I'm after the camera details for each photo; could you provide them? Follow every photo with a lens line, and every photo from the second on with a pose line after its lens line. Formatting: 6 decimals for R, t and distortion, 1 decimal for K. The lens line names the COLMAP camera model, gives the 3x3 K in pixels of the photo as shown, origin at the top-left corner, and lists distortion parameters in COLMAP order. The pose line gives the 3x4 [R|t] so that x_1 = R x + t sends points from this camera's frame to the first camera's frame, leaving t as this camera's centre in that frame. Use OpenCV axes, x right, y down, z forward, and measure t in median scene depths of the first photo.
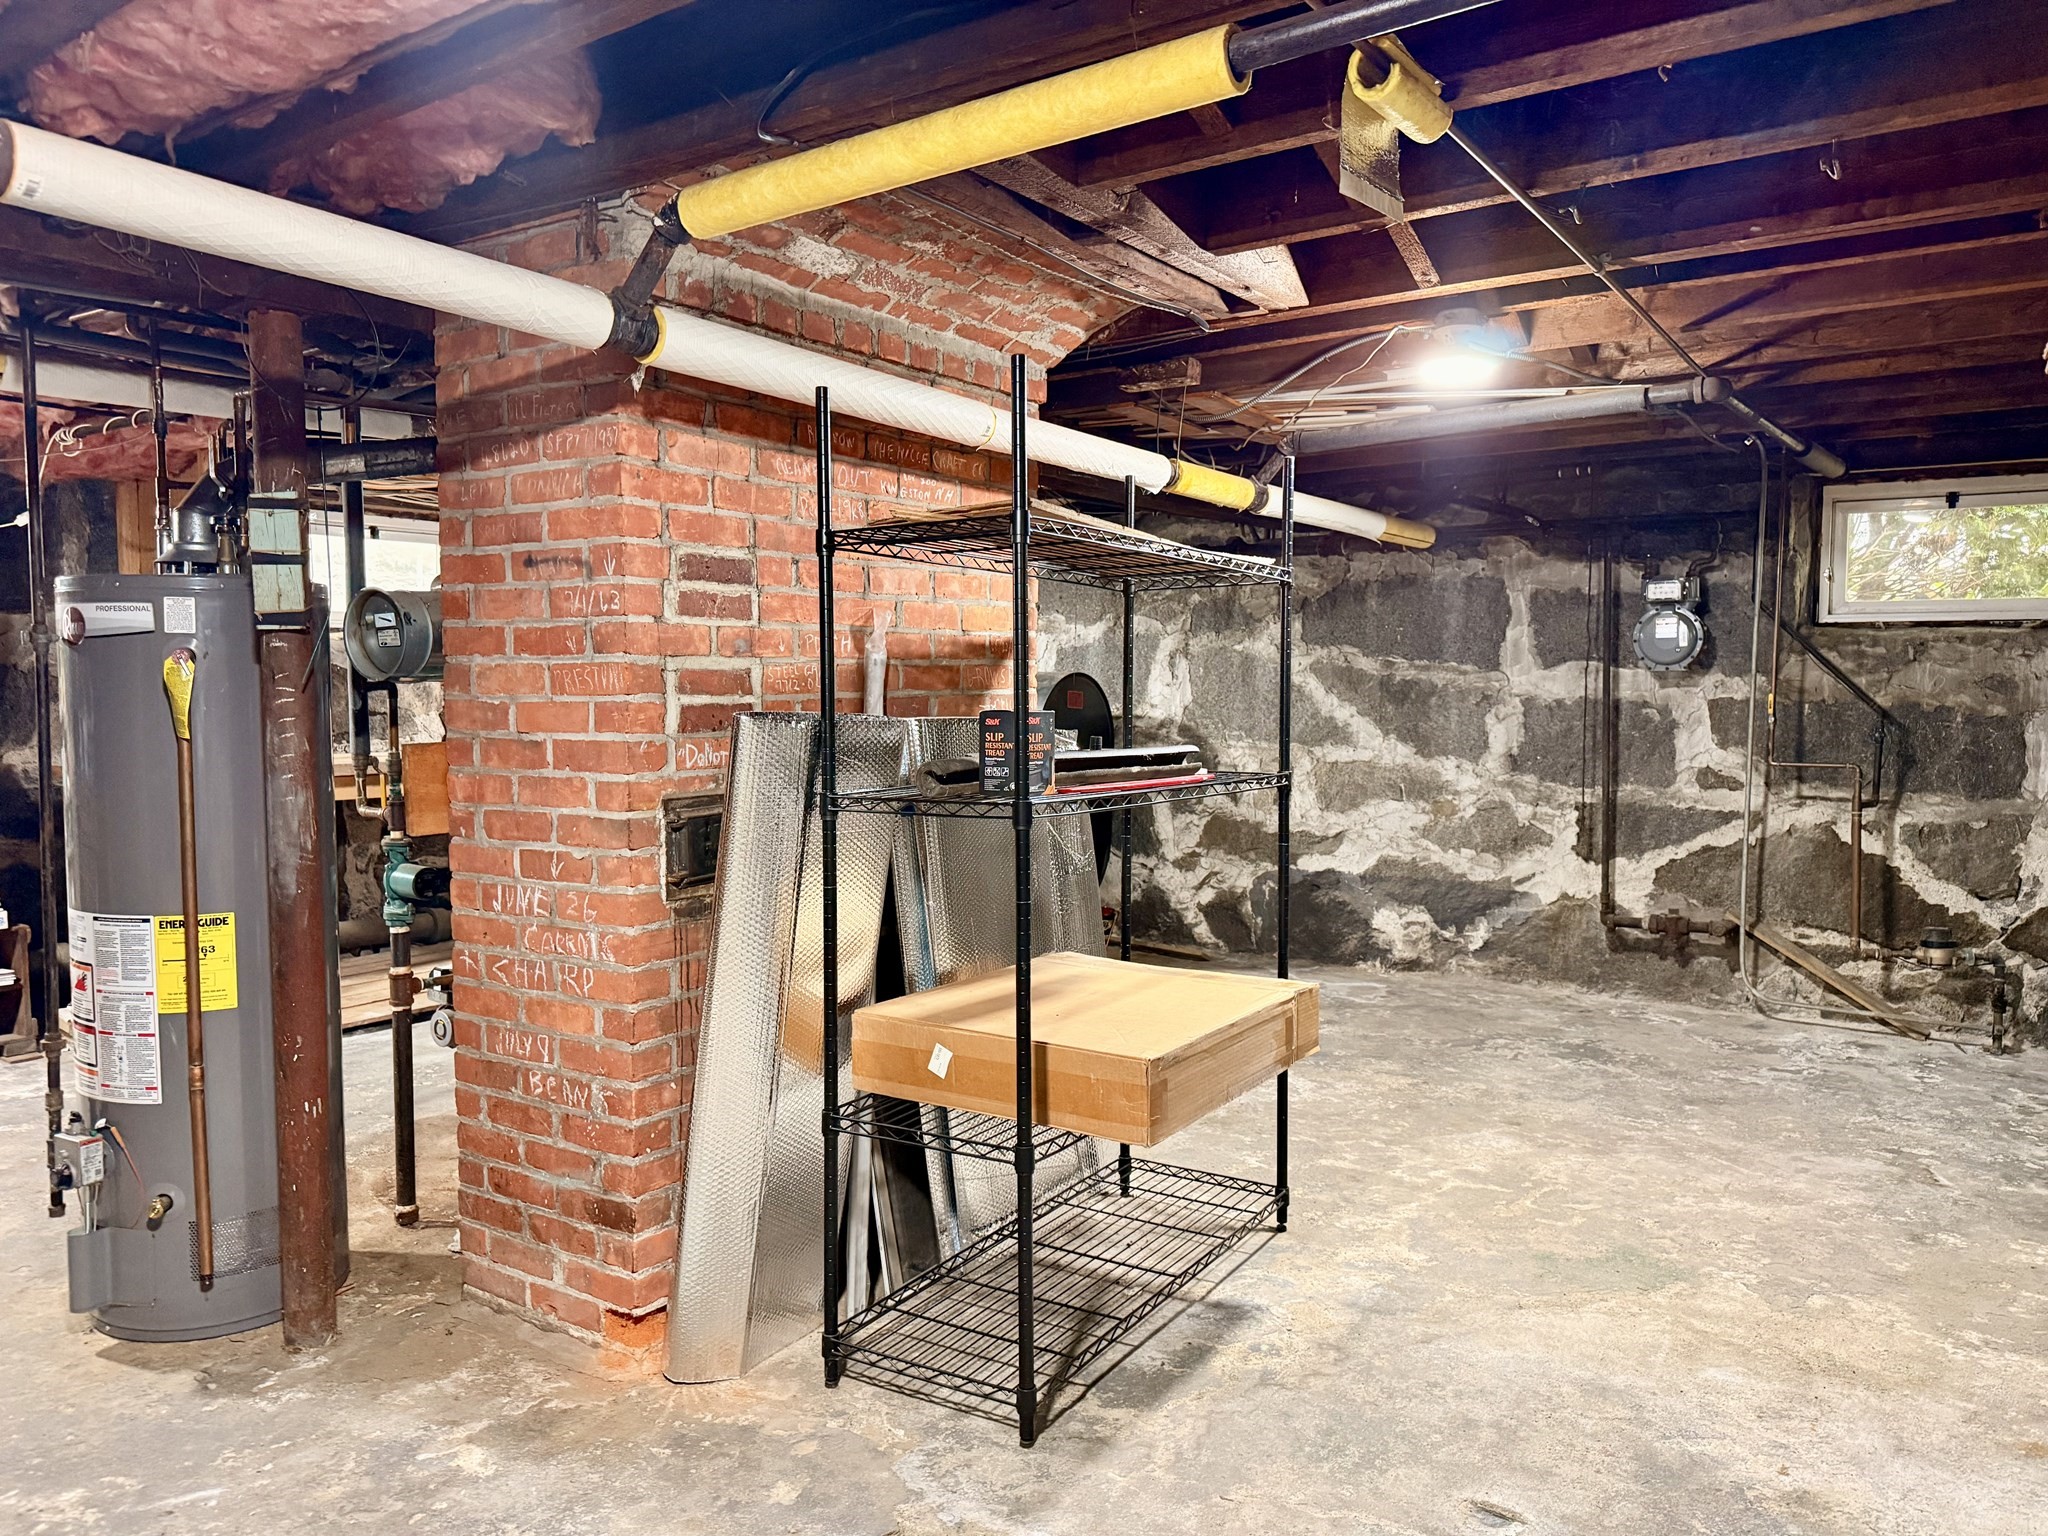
lens RADIAL K [[1442.7, 0, 1024.0], [0, 1442.7, 768.0], [0, 0, 1]] dist [0.004454, -0.003107]
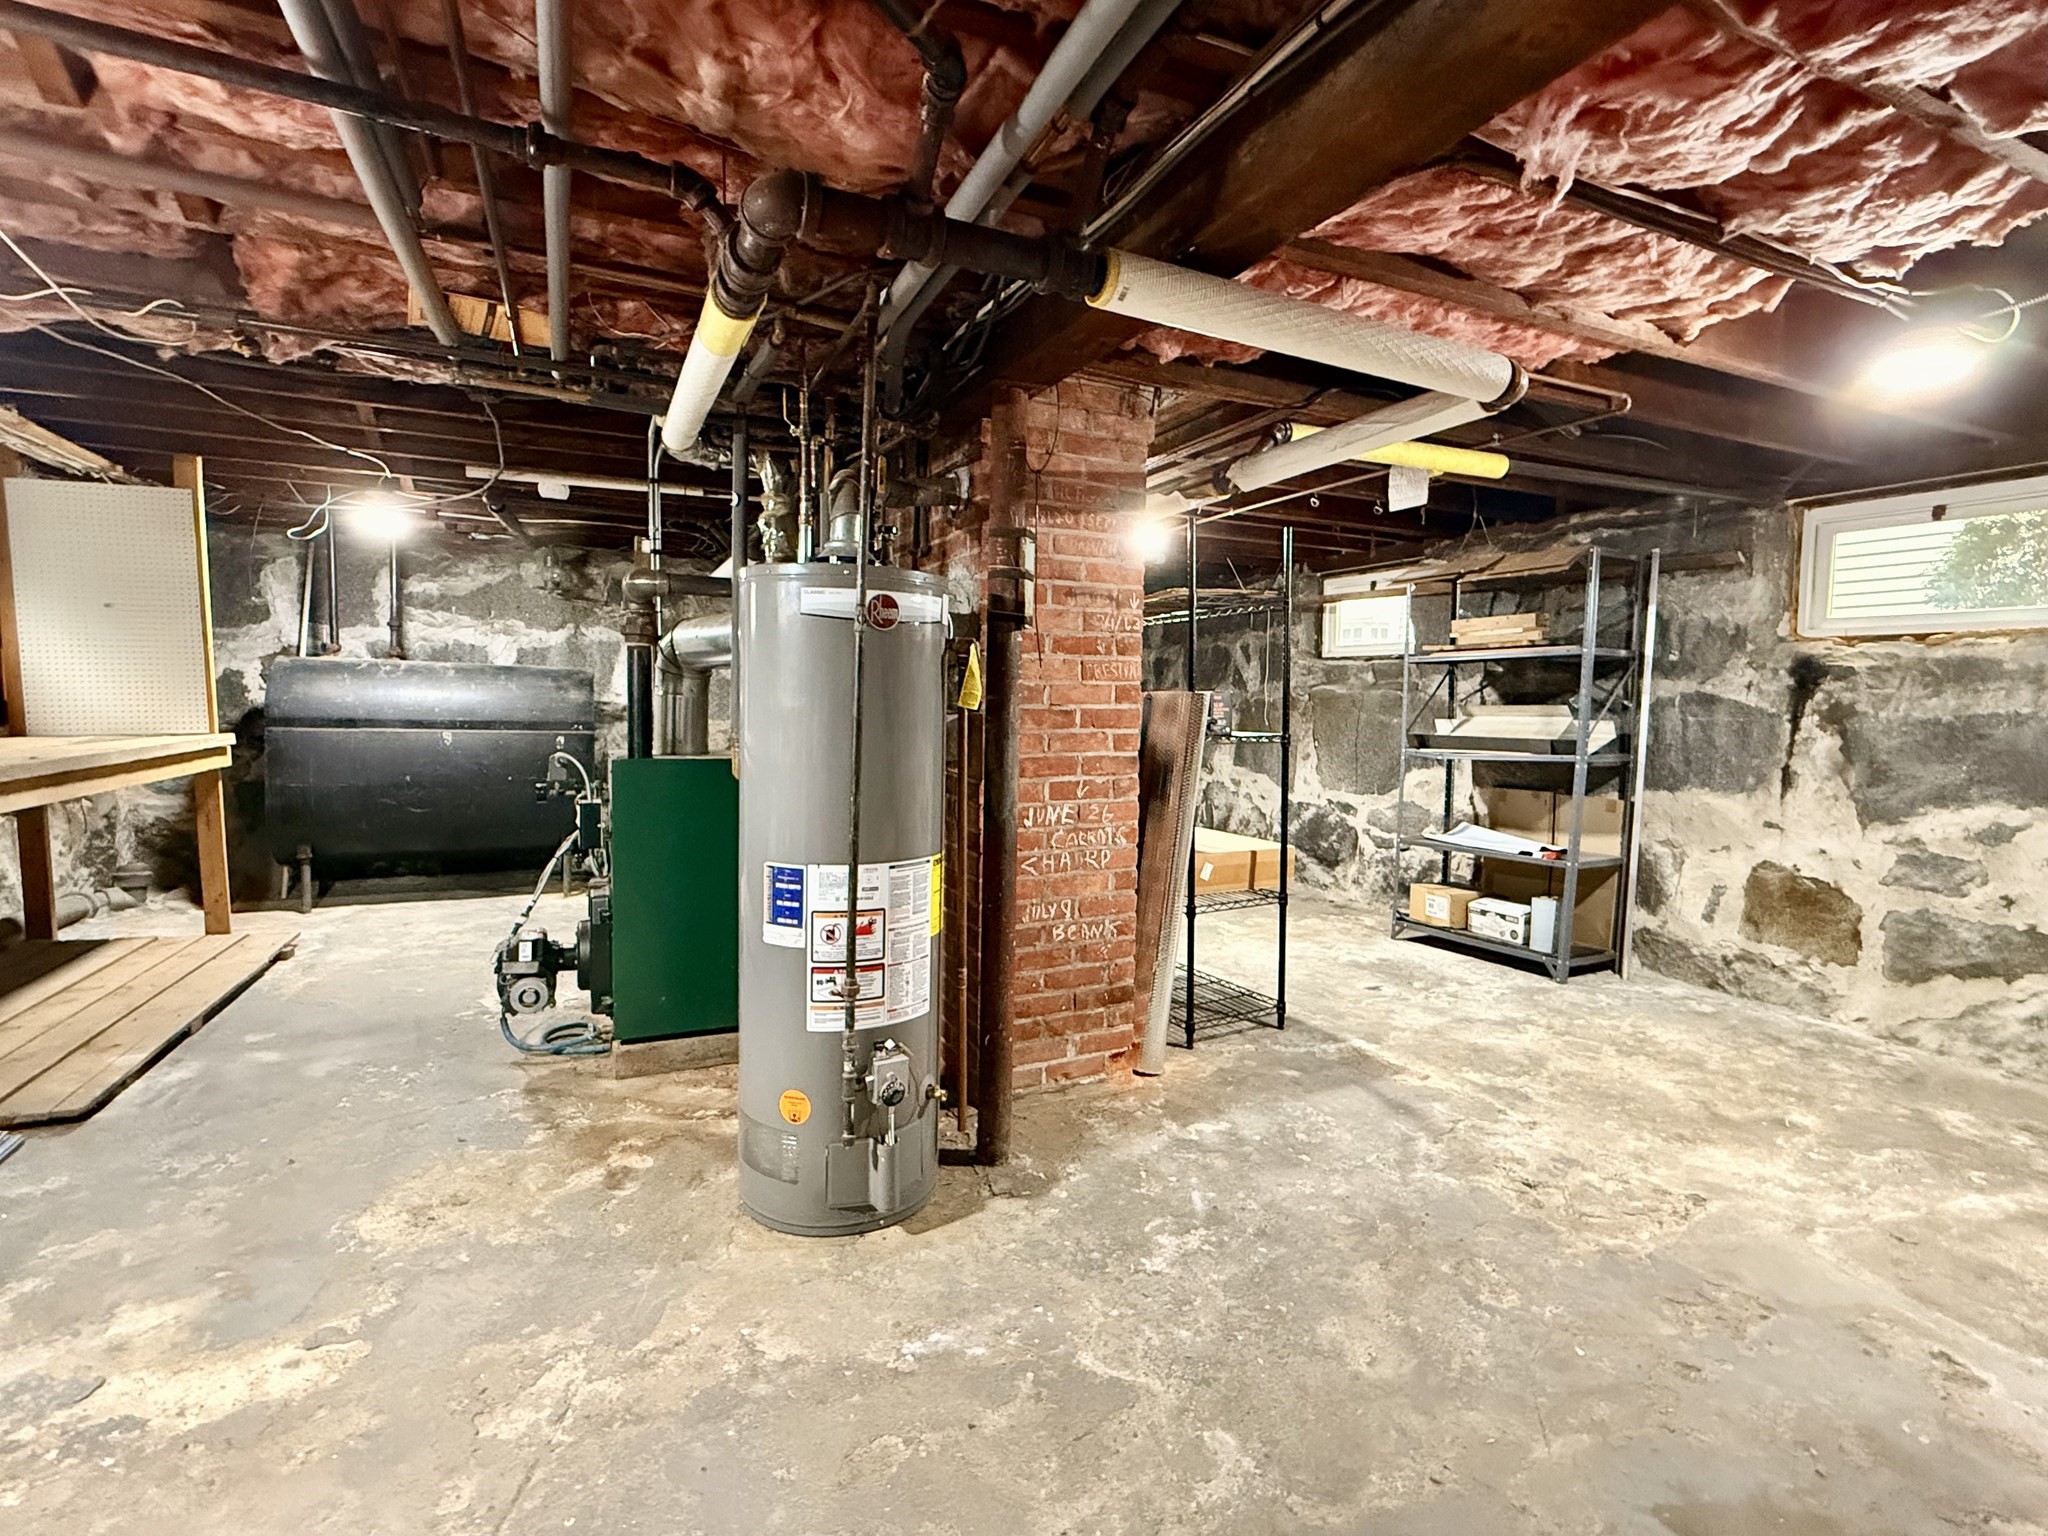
lens RADIAL K [[946.3, 0, 1024.0], [0, 946.3, 768.0], [0, 0, 1]] dist [0.001940, 0.000090]
pose [[0.509355, -0.058035, 0.858597, -1.257072], [0.034193, 0.998300, 0.047193, -0.006404], [-0.859877, 0.005320, 0.510474, 0.536507]]
